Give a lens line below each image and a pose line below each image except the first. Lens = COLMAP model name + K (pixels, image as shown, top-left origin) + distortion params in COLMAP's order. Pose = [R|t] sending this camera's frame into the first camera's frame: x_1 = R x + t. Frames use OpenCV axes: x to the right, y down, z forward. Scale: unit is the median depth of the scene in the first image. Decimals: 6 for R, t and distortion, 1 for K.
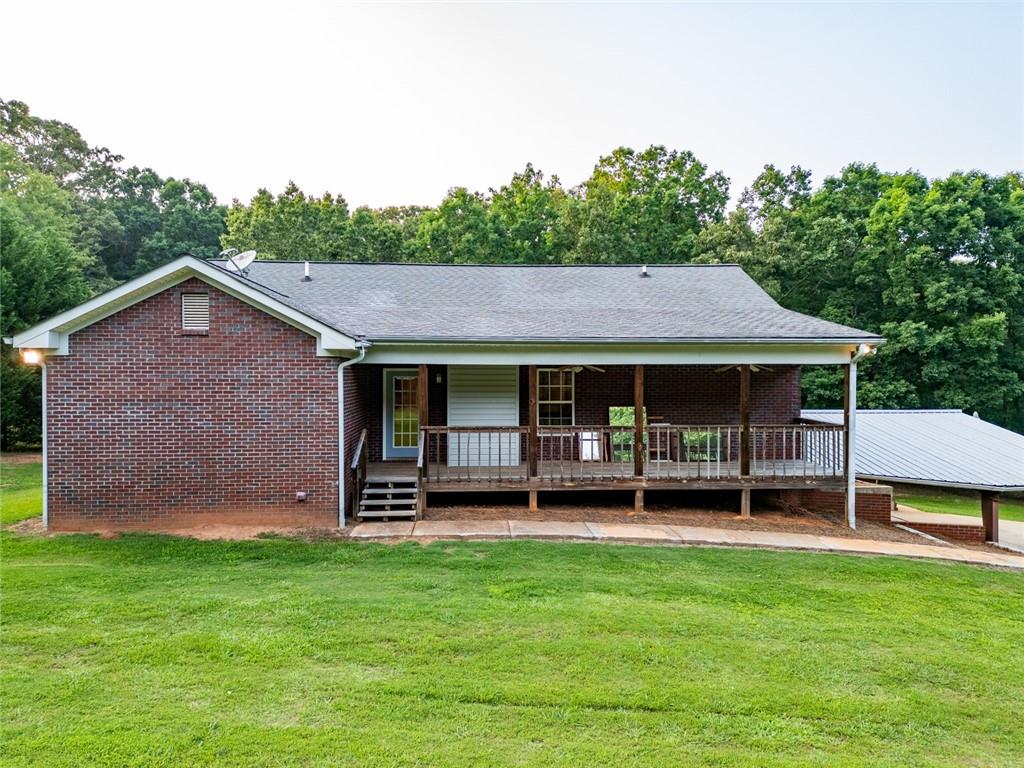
lens RADIAL K [[714.2, 0, 514.8], [0, 714.2, 384.7], [0, 0, 1]] dist [0.083560, -0.084469]
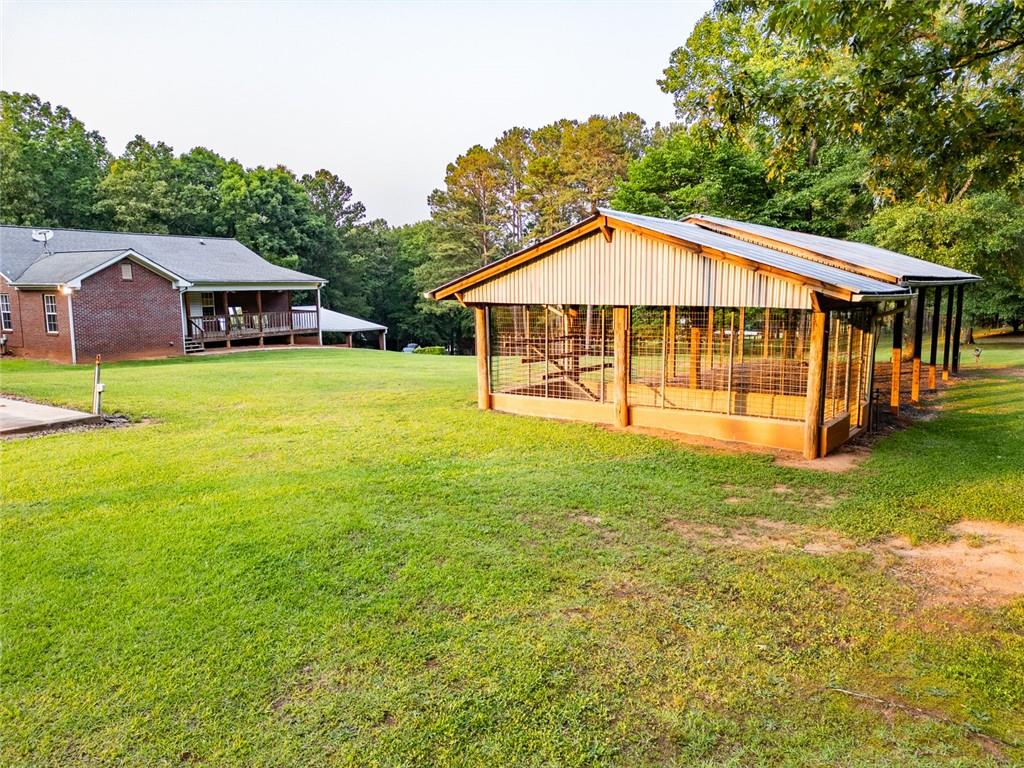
lens RADIAL K [[714.2, 0, 514.8], [0, 714.2, 384.7], [0, 0, 1]] dist [0.083560, -0.084469]
pose [[0.540036, -0.121976, 0.832756, -1.589894], [0.015327, 0.990704, 0.135172, -0.028206], [-0.841502, -0.060234, 0.536885, -1.265875]]
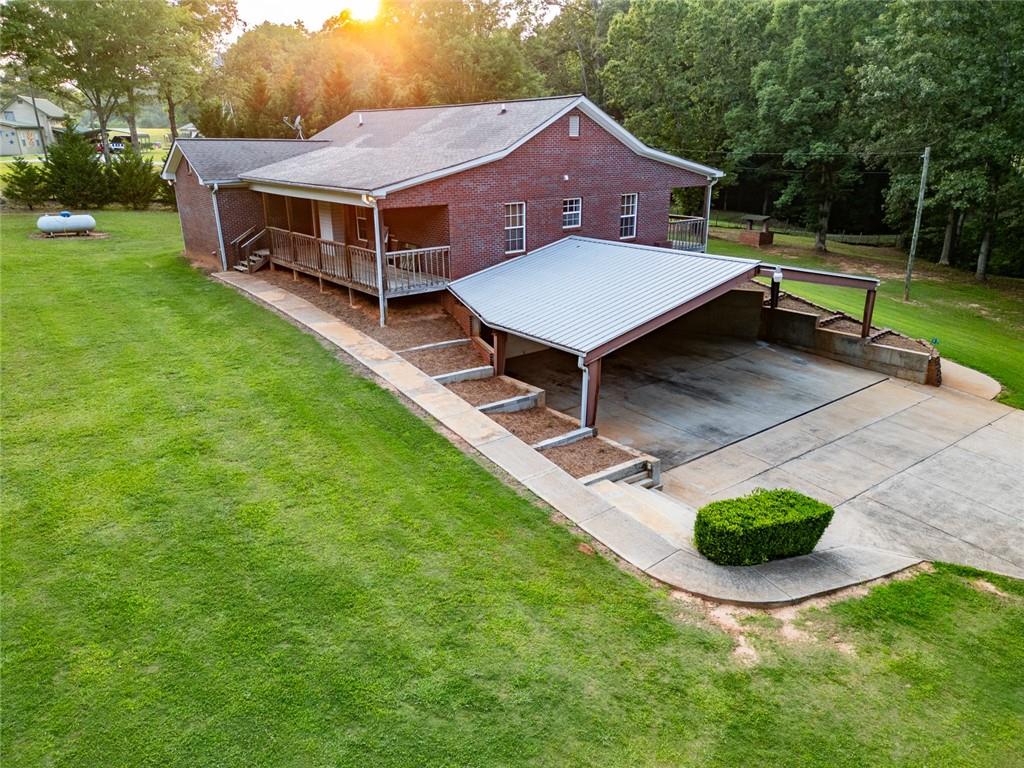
lens RADIAL K [[714.2, 0, 514.8], [0, 714.2, 384.7], [0, 0, 1]] dist [0.083560, -0.084469]
pose [[0.563035, 0.260244, -0.784388, 1.780162], [-0.010395, 0.951280, 0.308154, -0.132805], [0.826368, -0.165348, 0.538309, 0.441470]]
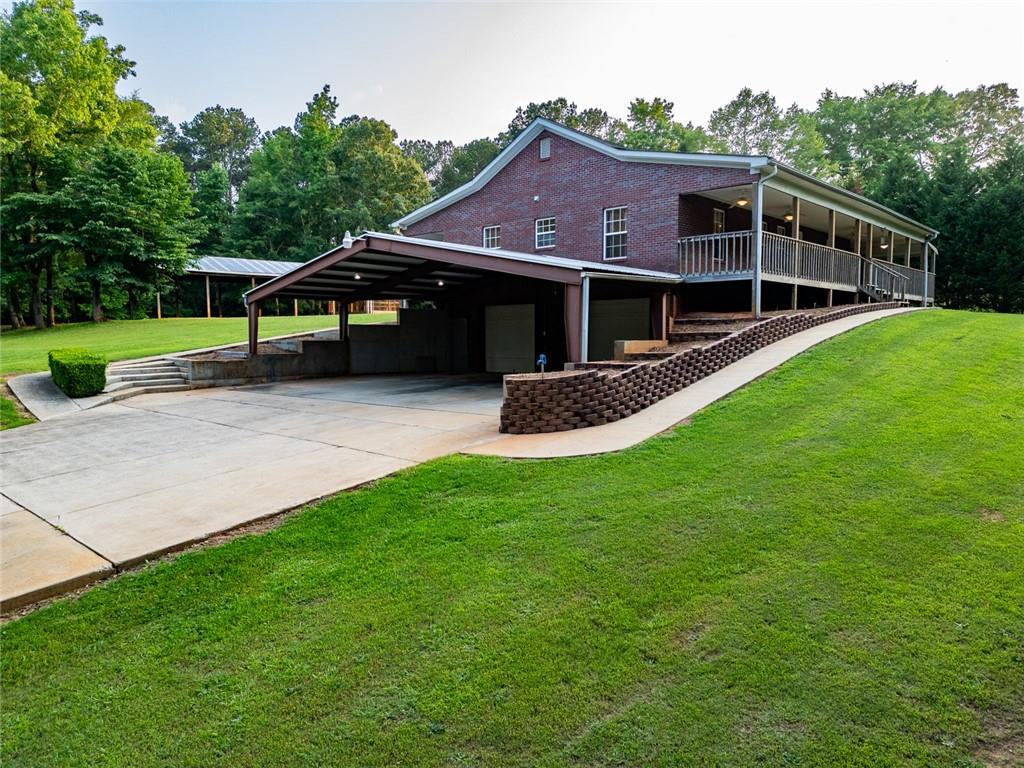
lens RADIAL K [[714.2, 0, 514.8], [0, 714.2, 384.7], [0, 0, 1]] dist [0.083560, -0.084469]
pose [[-0.719745, 0.043691, -0.692862, 1.643033], [-0.013828, 0.996918, 0.077229, 0.224801], [0.694100, 0.065166, -0.716923, 2.688095]]
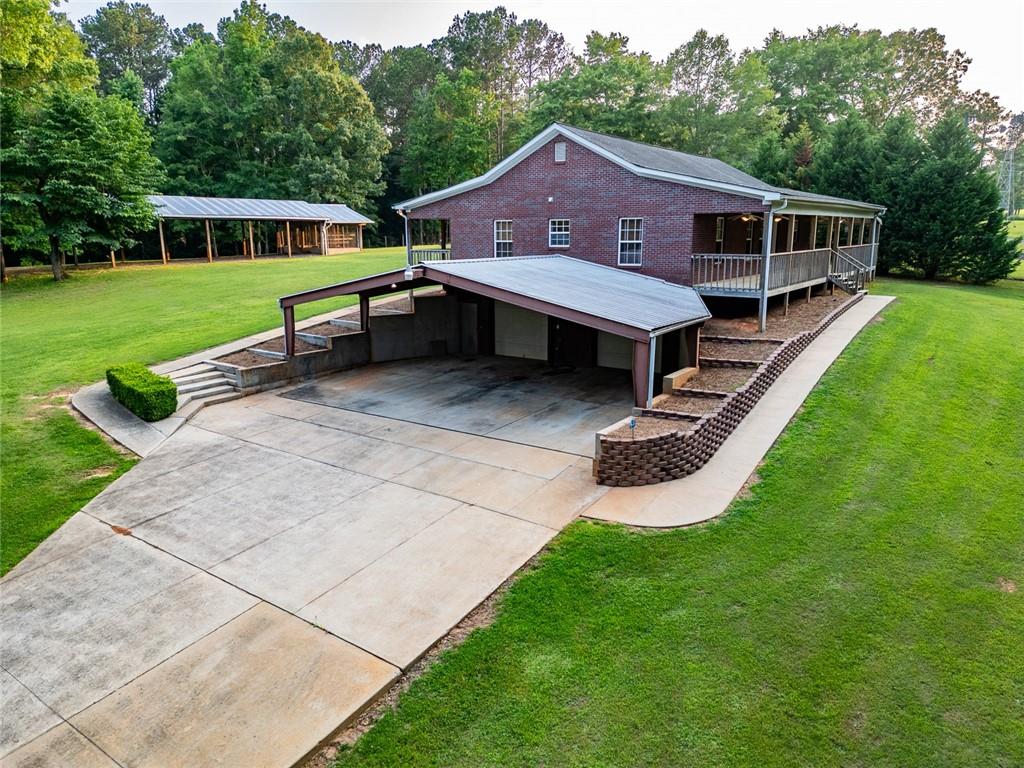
lens RADIAL K [[714.2, 0, 514.8], [0, 714.2, 384.7], [0, 0, 1]] dist [0.083560, -0.084469]
pose [[-0.629719, 0.160059, -0.760154, 1.905379], [-0.016468, 0.975572, 0.219060, -0.018712], [0.776648, 0.150464, -0.611701, 2.581153]]
